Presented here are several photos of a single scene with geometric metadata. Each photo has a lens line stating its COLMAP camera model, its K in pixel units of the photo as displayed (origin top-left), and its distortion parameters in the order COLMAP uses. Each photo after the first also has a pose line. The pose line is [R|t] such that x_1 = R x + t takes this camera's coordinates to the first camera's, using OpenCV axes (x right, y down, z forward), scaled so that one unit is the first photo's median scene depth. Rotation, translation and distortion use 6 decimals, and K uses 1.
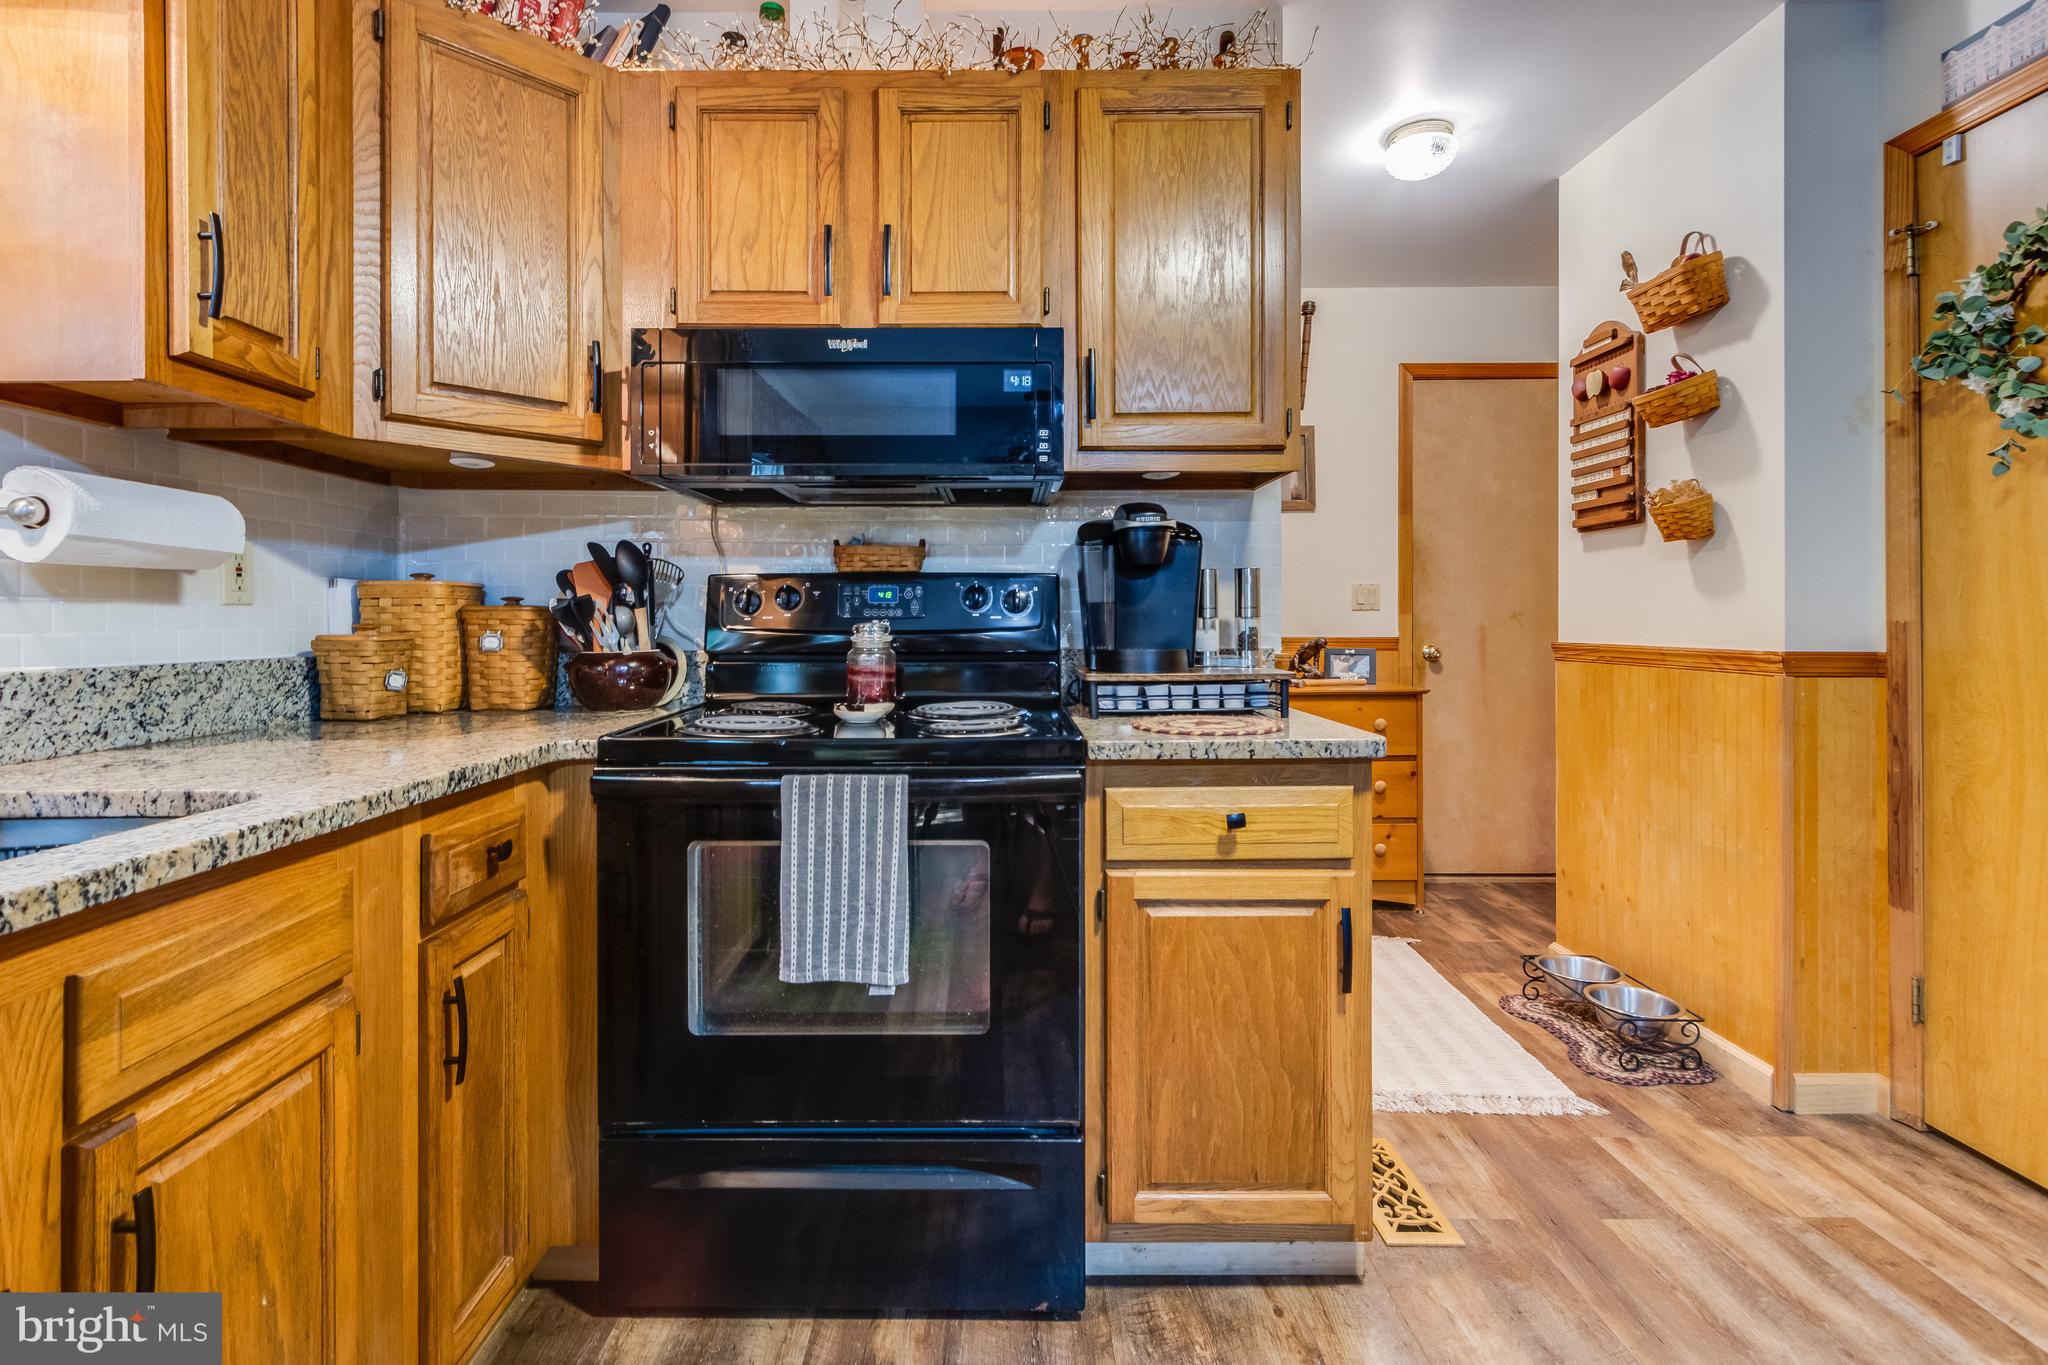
lens RADIAL K [[961.9, 0, 986.4], [0, 961.9, 627.1], [0, 0, 1]] dist [0.009150, -0.002488]
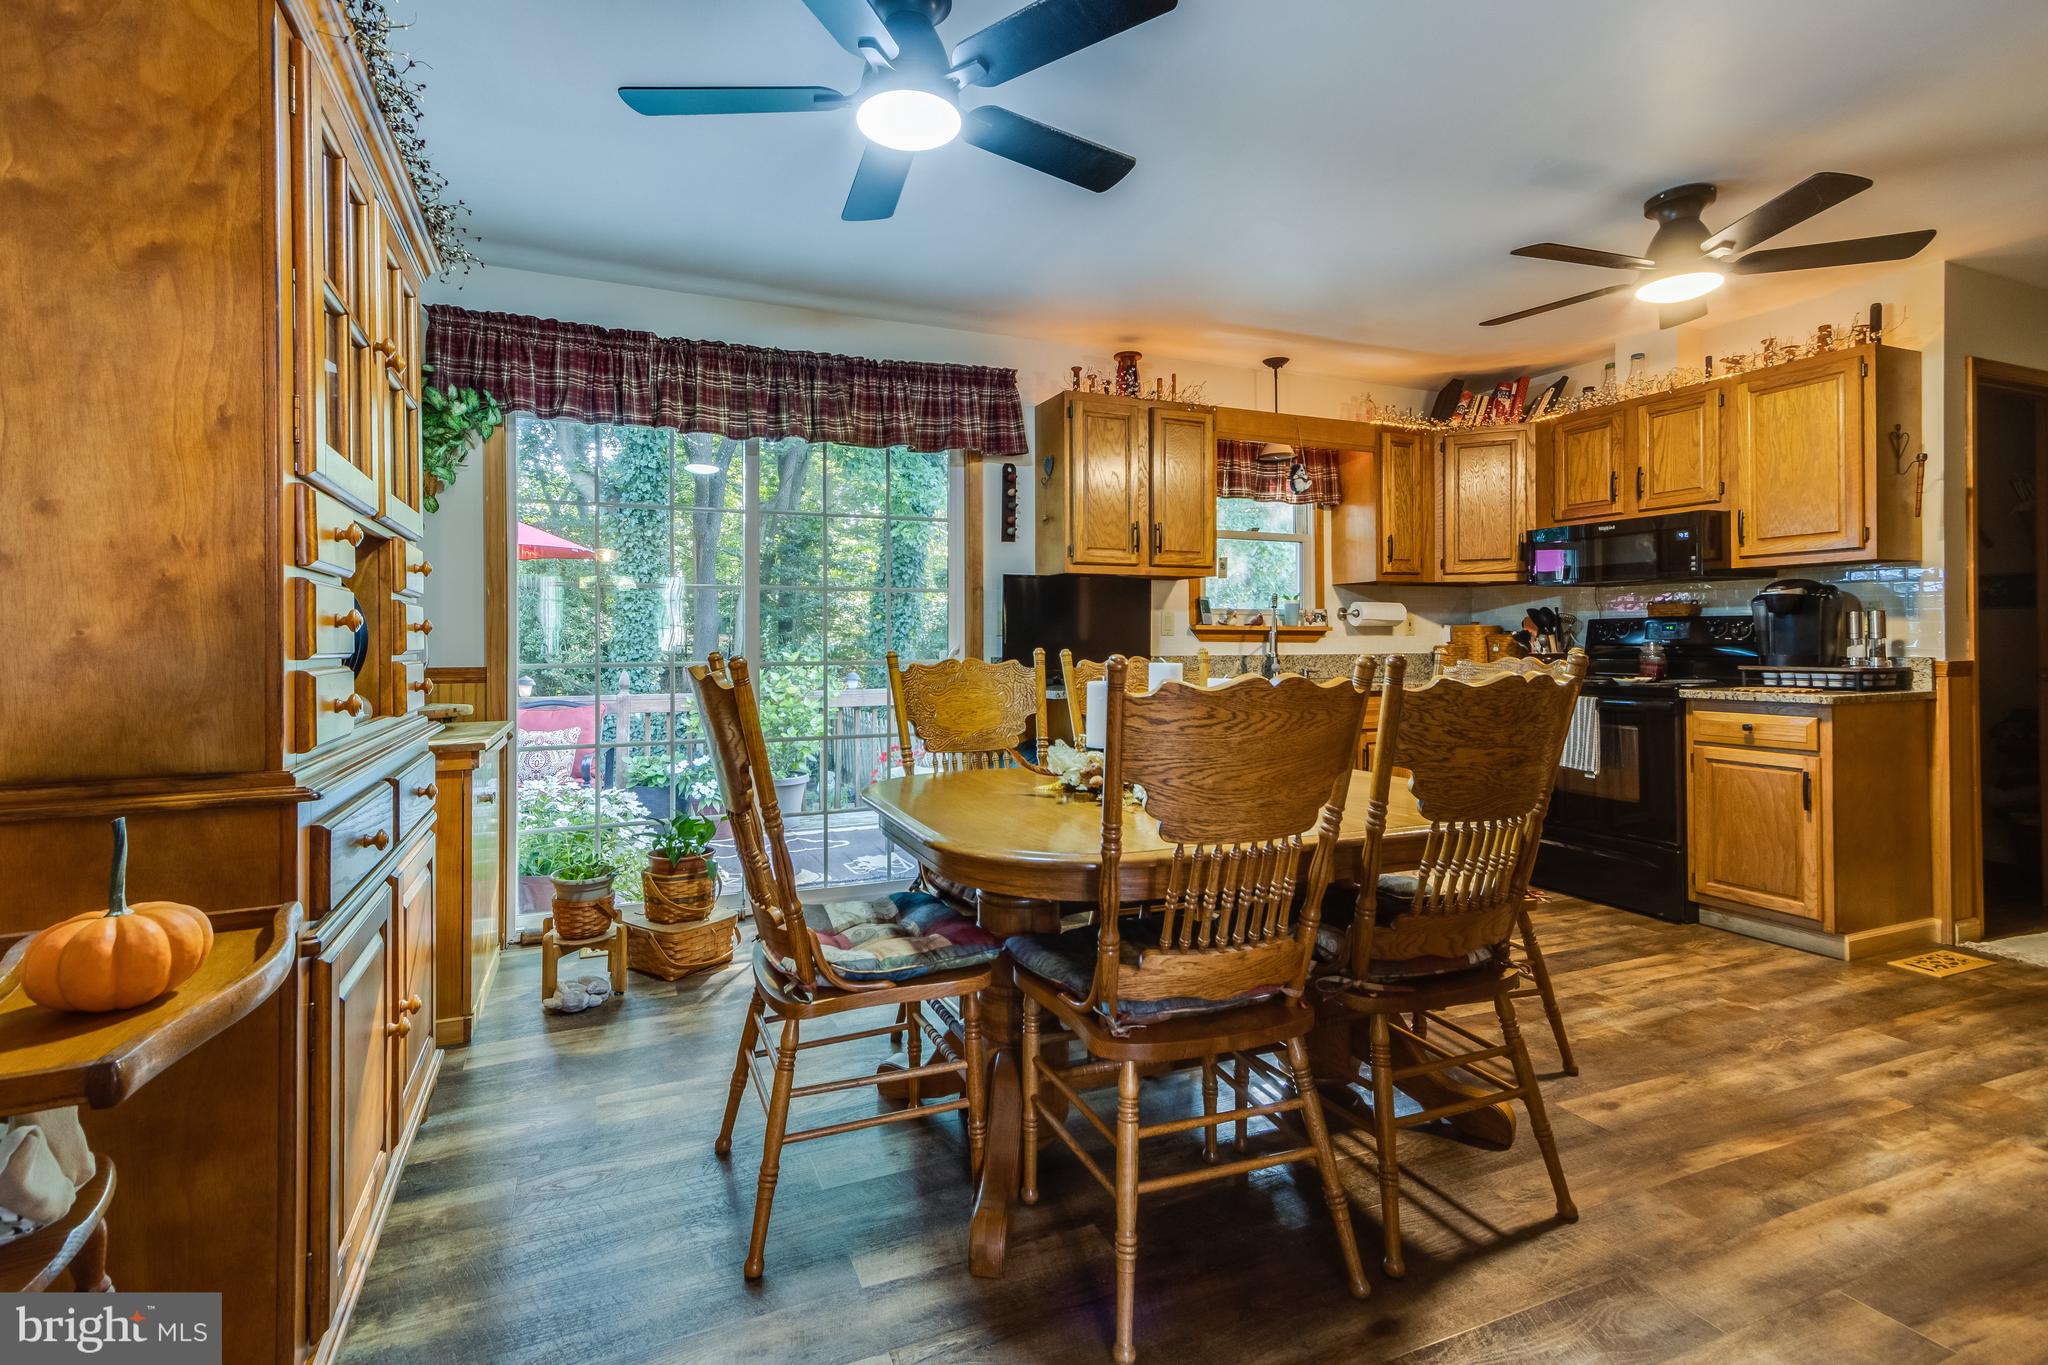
lens RADIAL K [[961.9, 0, 983.7], [0, 961.9, 635.2], [0, 0, 1]] dist [0.009150, -0.002488]
pose [[0.390429, -0.007310, -0.920604, 1.420586], [-0.002816, 0.999954, -0.009134, 0.006289], [0.920629, 0.006159, 0.390391, -1.345319]]
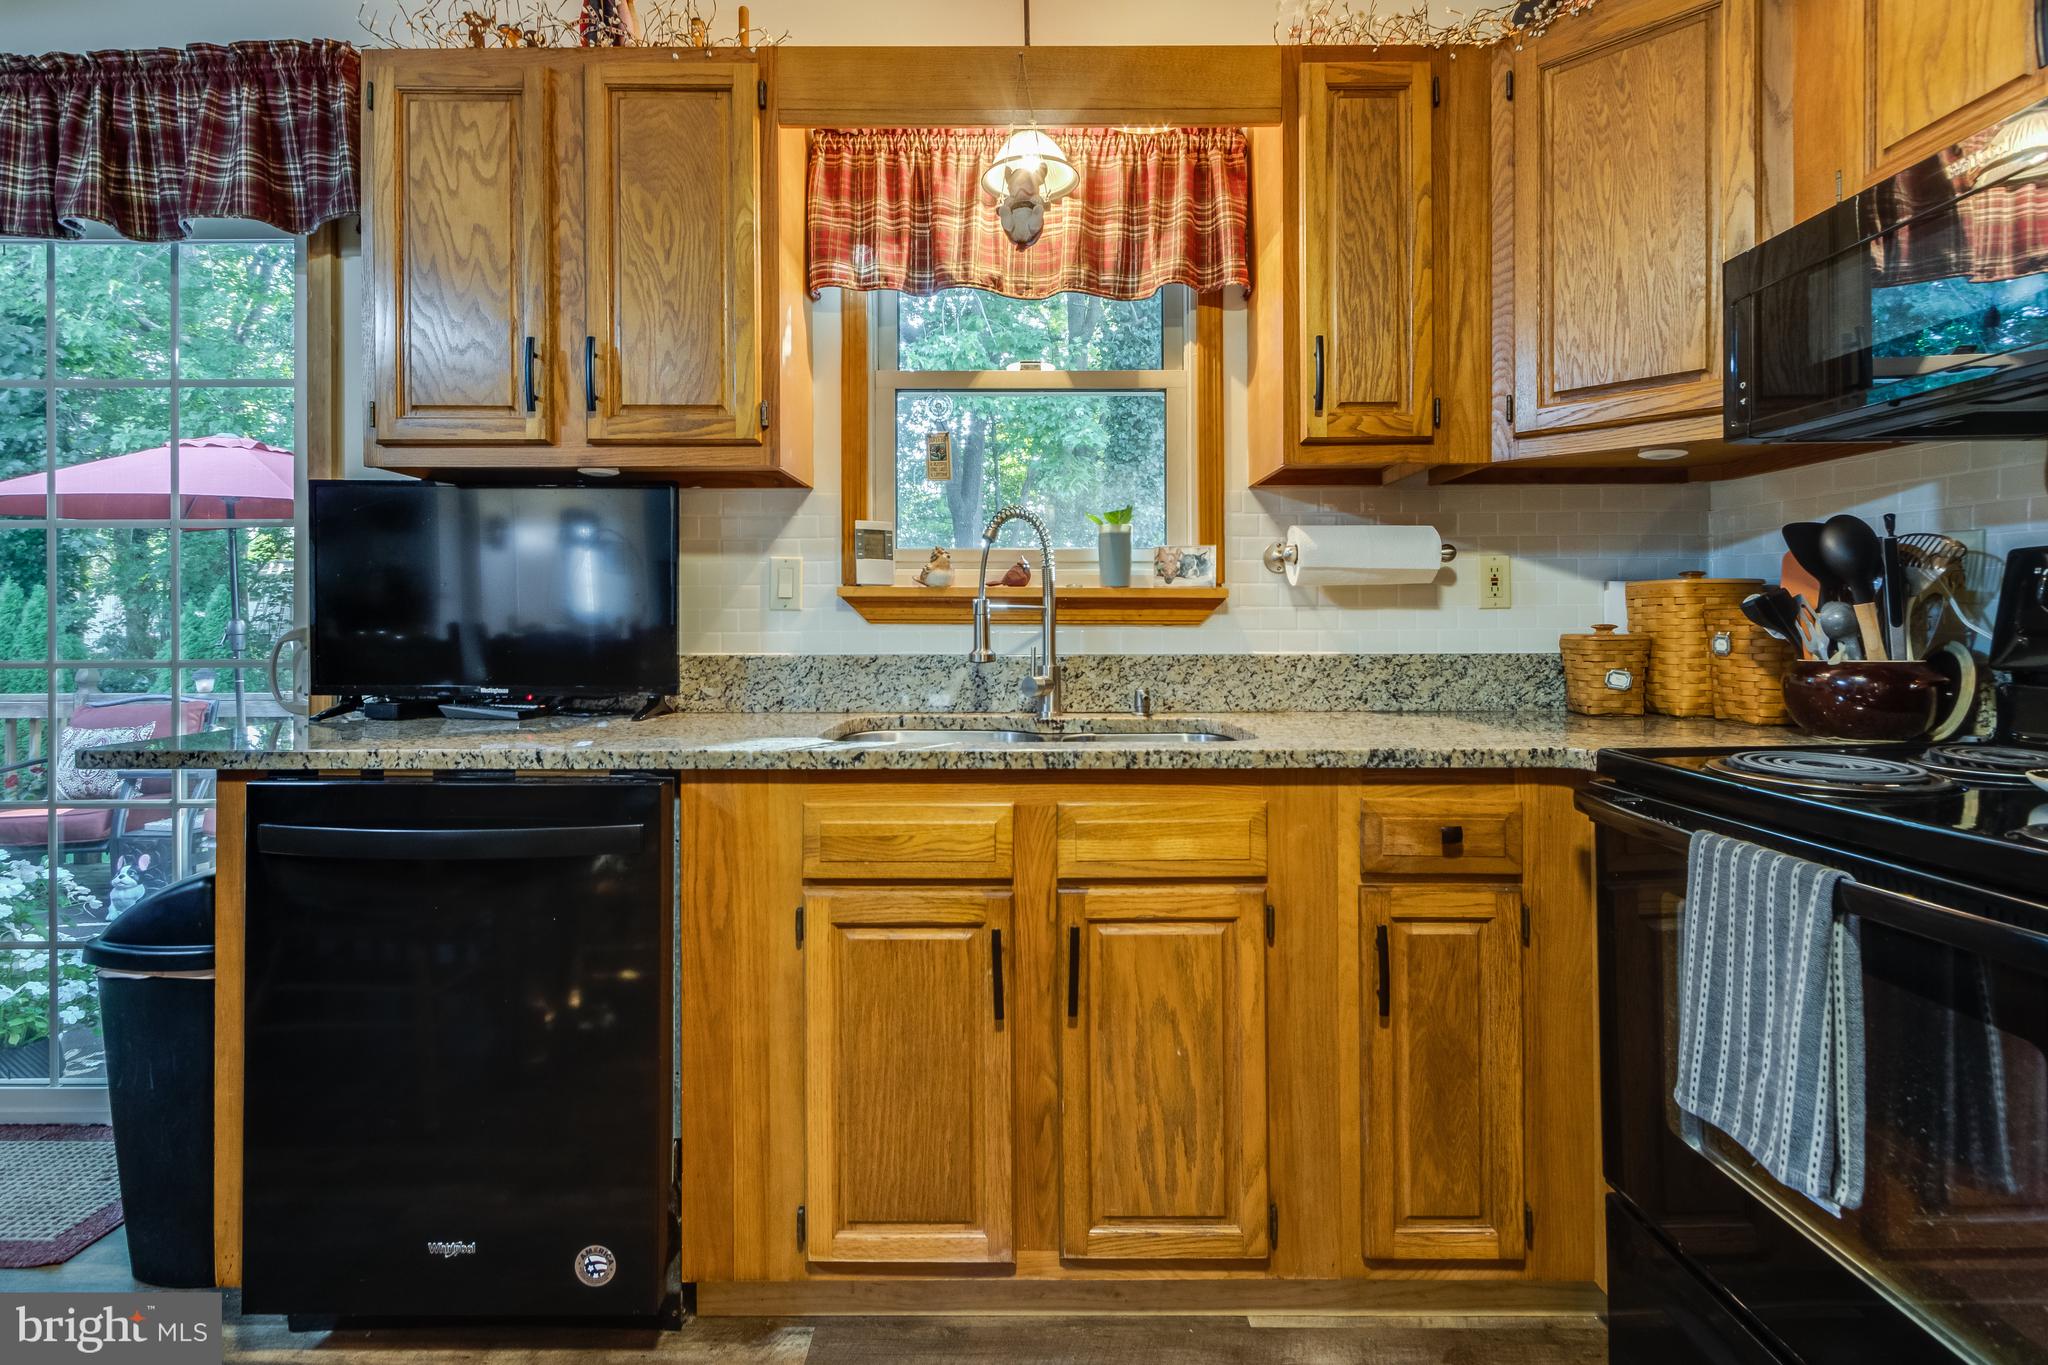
lens RADIAL K [[961.9, 0, 1017.8], [0, 961.9, 634.2], [0, 0, 1]] dist [0.009150, -0.002488]
pose [[0.009838, 0.012153, -0.999878, 0.425604], [-0.002754, 0.999923, 0.012126, -0.003492], [0.999948, 0.002634, 0.009871, 0.373002]]
